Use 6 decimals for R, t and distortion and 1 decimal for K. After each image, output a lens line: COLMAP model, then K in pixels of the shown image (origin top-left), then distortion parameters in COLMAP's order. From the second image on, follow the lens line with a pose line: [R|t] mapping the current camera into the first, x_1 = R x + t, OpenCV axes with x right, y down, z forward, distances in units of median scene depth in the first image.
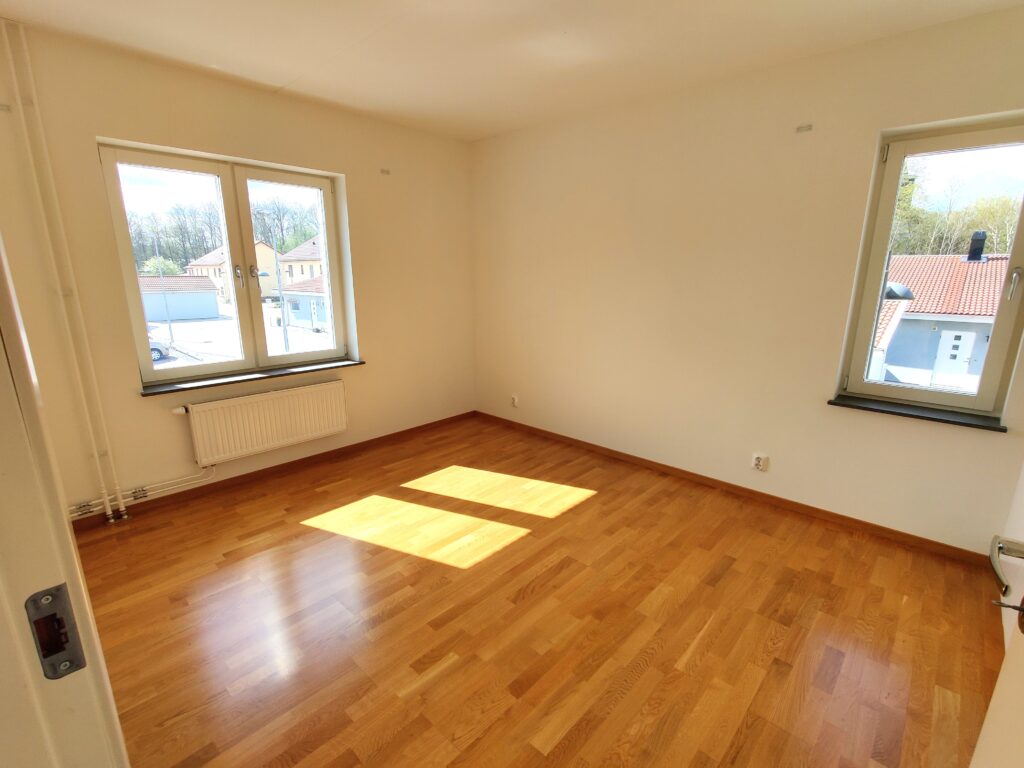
lens RADIAL K [[477.1, 0, 517.3], [0, 477.1, 389.0], [0, 0, 1]] dist [0.005777, -0.000283]
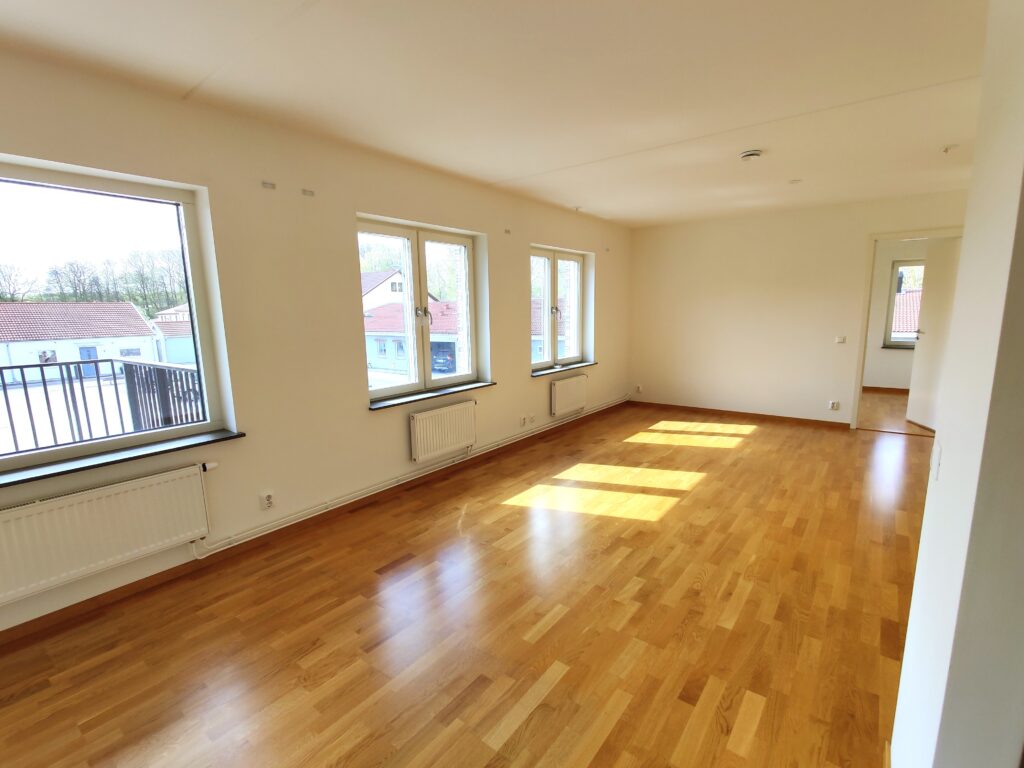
lens RADIAL K [[477.1, 0, 513.5], [0, 477.1, 390.4], [0, 0, 1]] dist [0.005777, -0.000283]
pose [[0.995373, -0.035956, 0.089101, -0.520980], [0.042542, 0.996412, -0.073161, 0.073033], [-0.086151, 0.076613, 0.993332, -0.293698]]
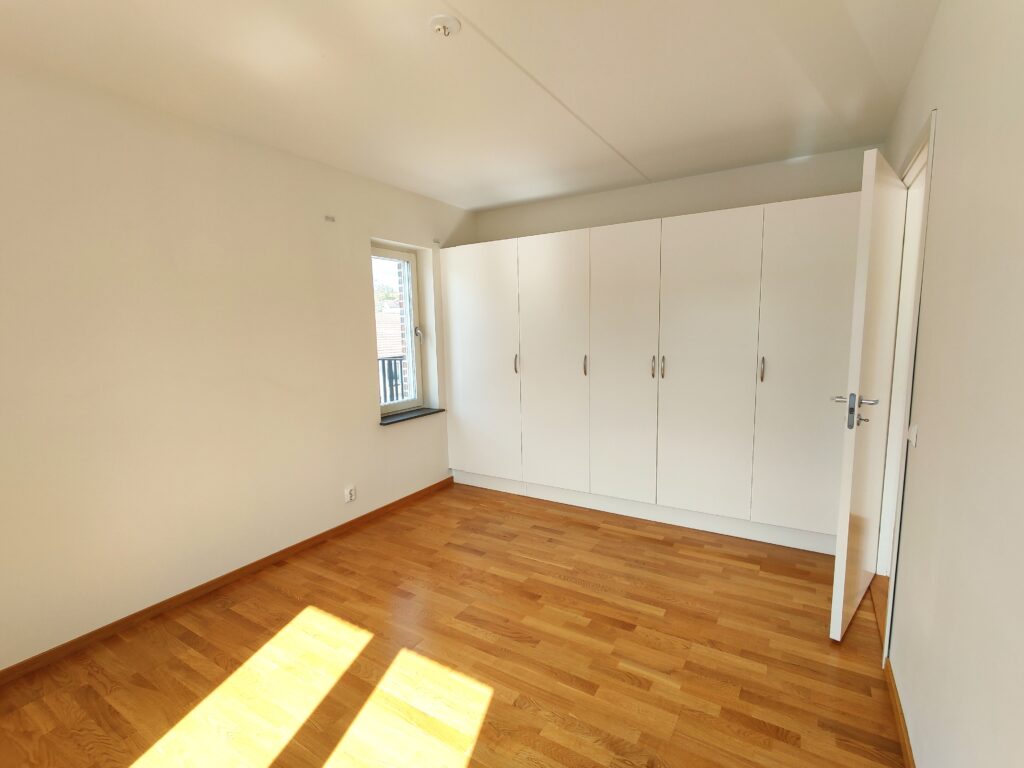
lens RADIAL K [[477.1, 0, 513.0], [0, 477.1, 389.7], [0, 0, 1]] dist [0.005777, -0.000283]
pose [[-0.188020, -0.128492, 0.973724, -0.708508], [0.249214, 0.952718, 0.173841, -0.203951], [-0.950022, 0.275351, -0.147108, 0.795585]]
